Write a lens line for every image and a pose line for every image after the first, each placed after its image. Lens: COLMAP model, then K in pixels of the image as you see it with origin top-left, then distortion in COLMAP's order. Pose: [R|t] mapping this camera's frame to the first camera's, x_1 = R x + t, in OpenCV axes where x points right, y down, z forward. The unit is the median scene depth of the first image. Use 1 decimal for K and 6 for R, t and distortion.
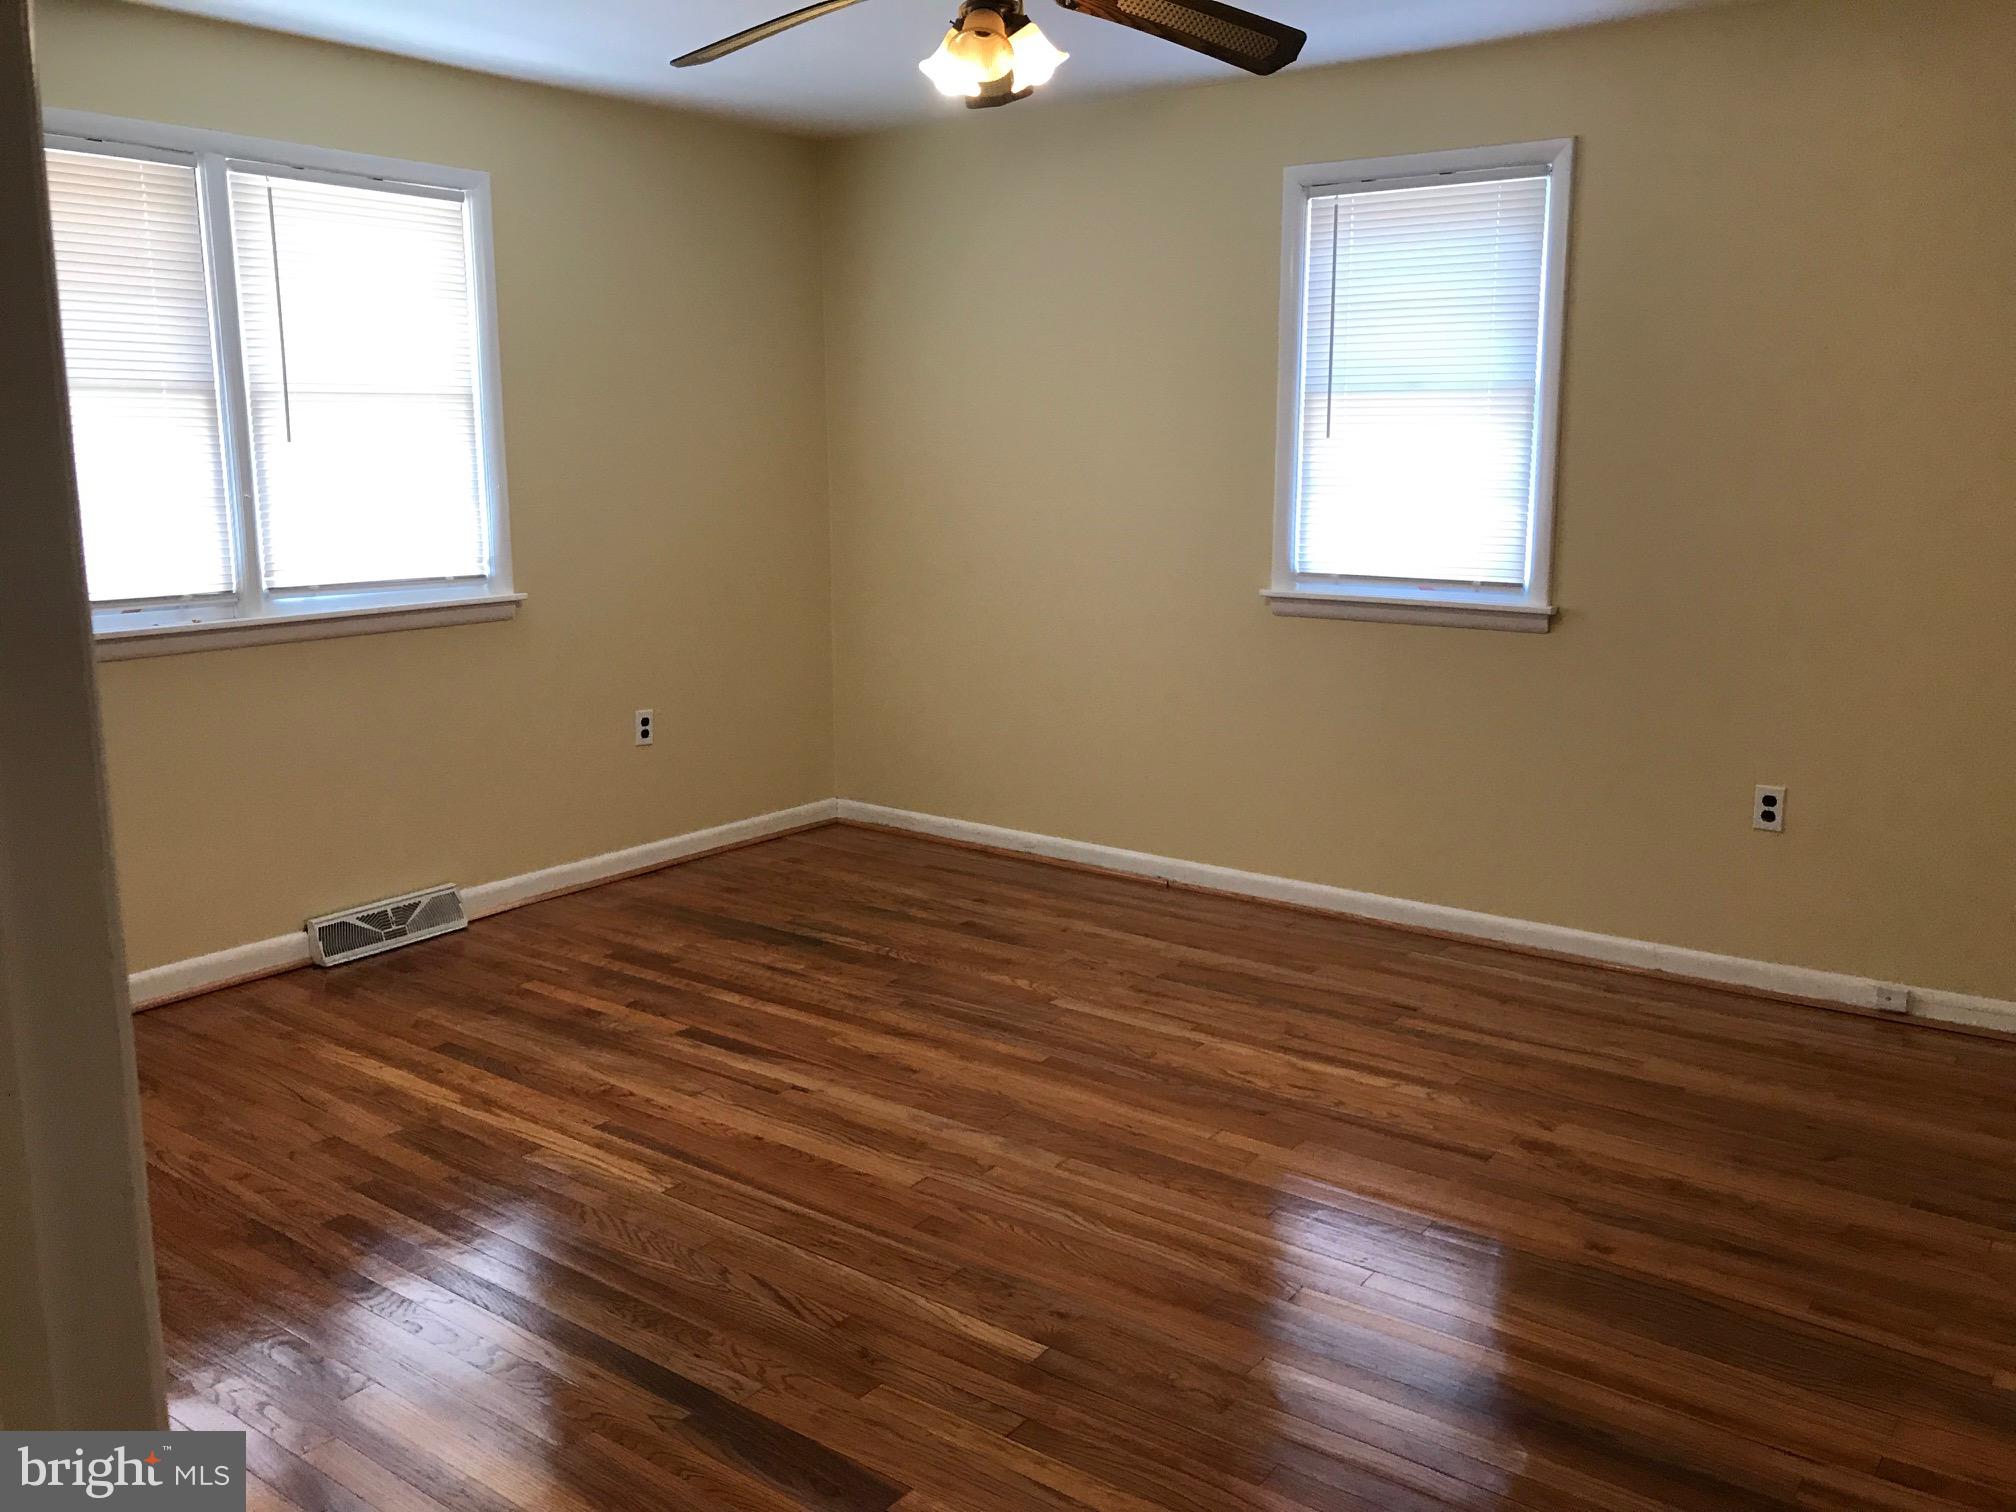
lens RADIAL K [[1668.7, 0, 1008.5], [0, 1668.7, 753.0], [0, 0, 1]] dist [0.037584, -0.026122]
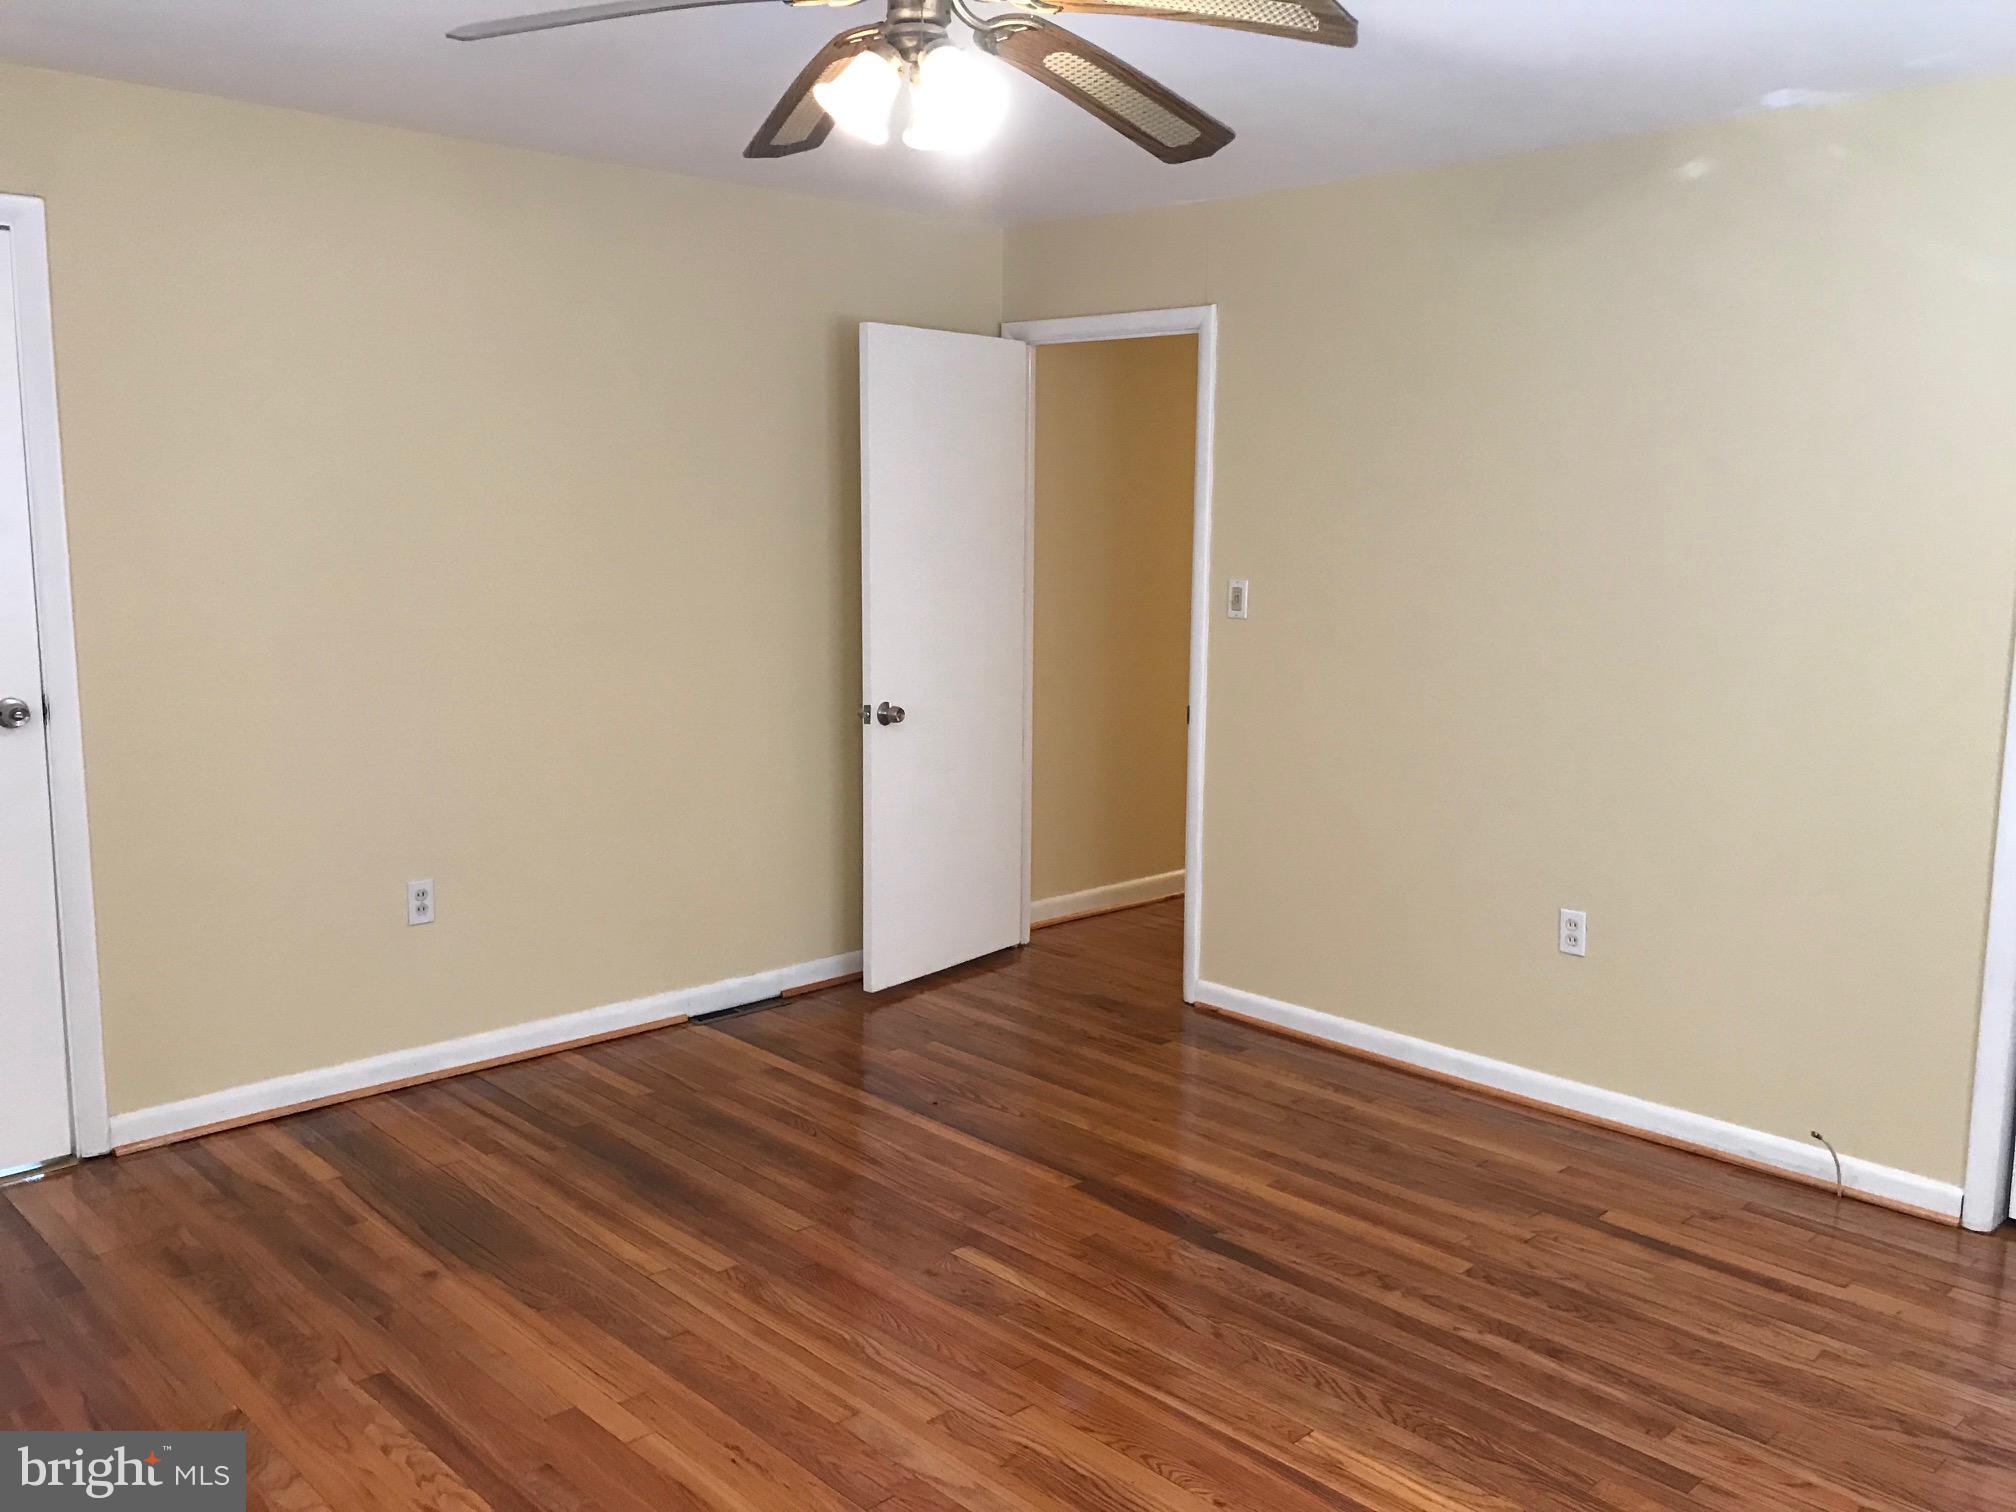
lens RADIAL K [[1668.7, 0, 1007.7], [0, 1668.7, 756.5], [0, 0, 1]] dist [0.037584, -0.026122]
pose [[-0.987206, -0.032082, 0.156190, -0.185375], [0.021441, 0.943943, 0.329412, -0.383569], [-0.158002, 0.328547, -0.931178, 1.827331]]
